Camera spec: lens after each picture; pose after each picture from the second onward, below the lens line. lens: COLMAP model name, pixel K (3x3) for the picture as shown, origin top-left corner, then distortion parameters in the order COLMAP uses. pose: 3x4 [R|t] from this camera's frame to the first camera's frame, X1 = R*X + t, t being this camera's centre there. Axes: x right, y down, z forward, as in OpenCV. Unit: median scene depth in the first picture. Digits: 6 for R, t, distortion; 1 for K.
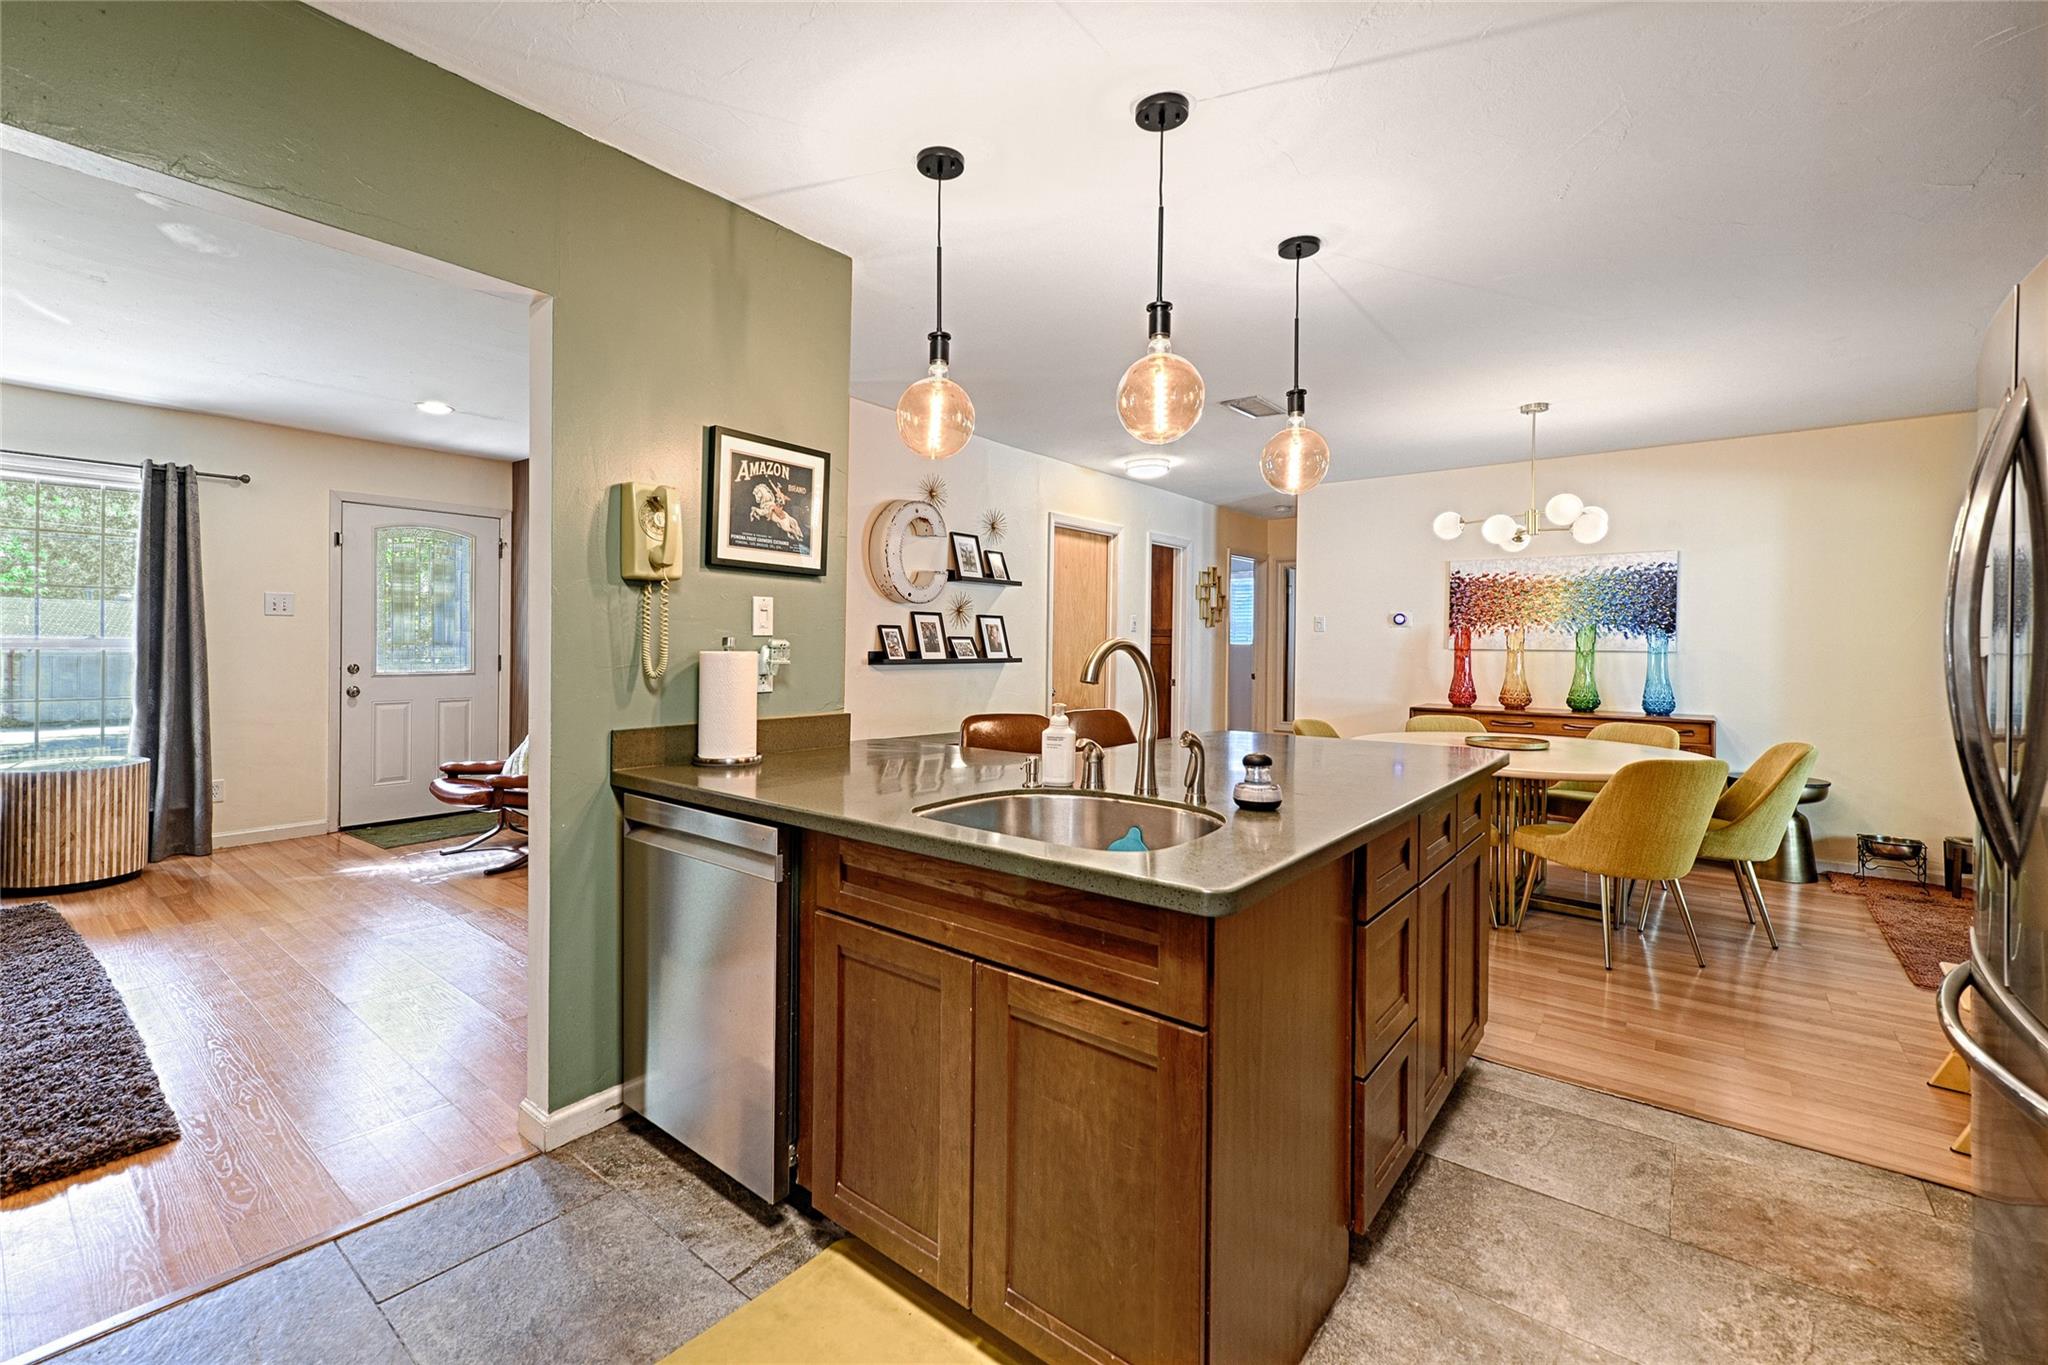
lens RADIAL K [[836.6, 0, 990.5], [0, 836.6, 647.0], [0, 0, 1]] dist [0.013820, -0.002453]
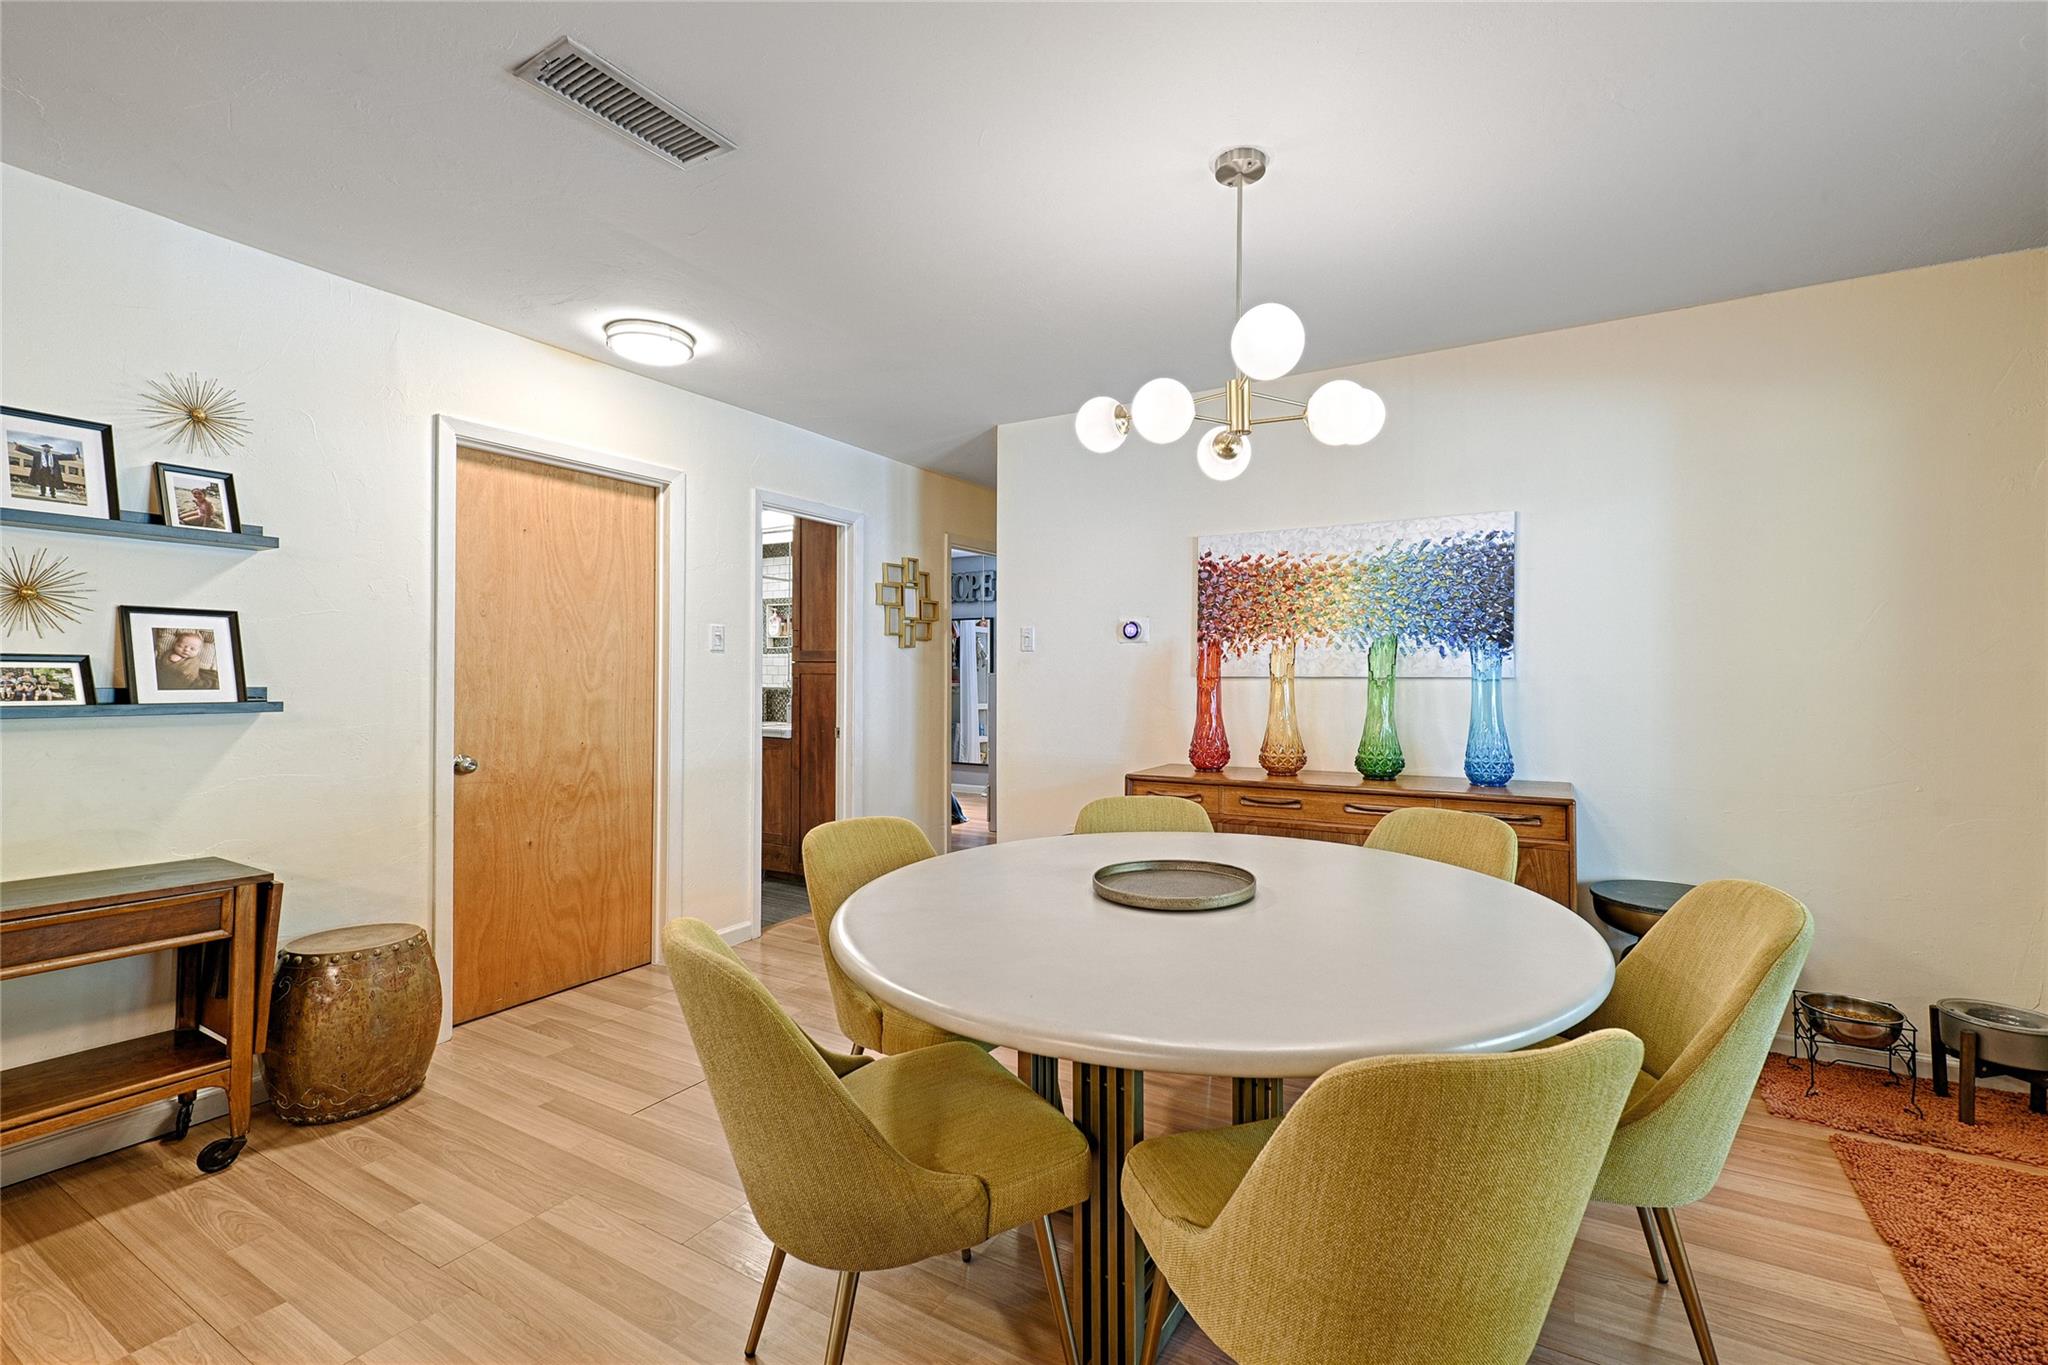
lens RADIAL K [[836.6, 0, 1068.8], [0, 836.6, 669.7], [0, 0, 1]] dist [0.013820, -0.002453]
pose [[0.983732, -0.005227, 0.179564, 0.369071], [0.007656, 0.999888, -0.012838, 0.004513], [-0.179477, 0.014004, 0.983662, 0.439974]]
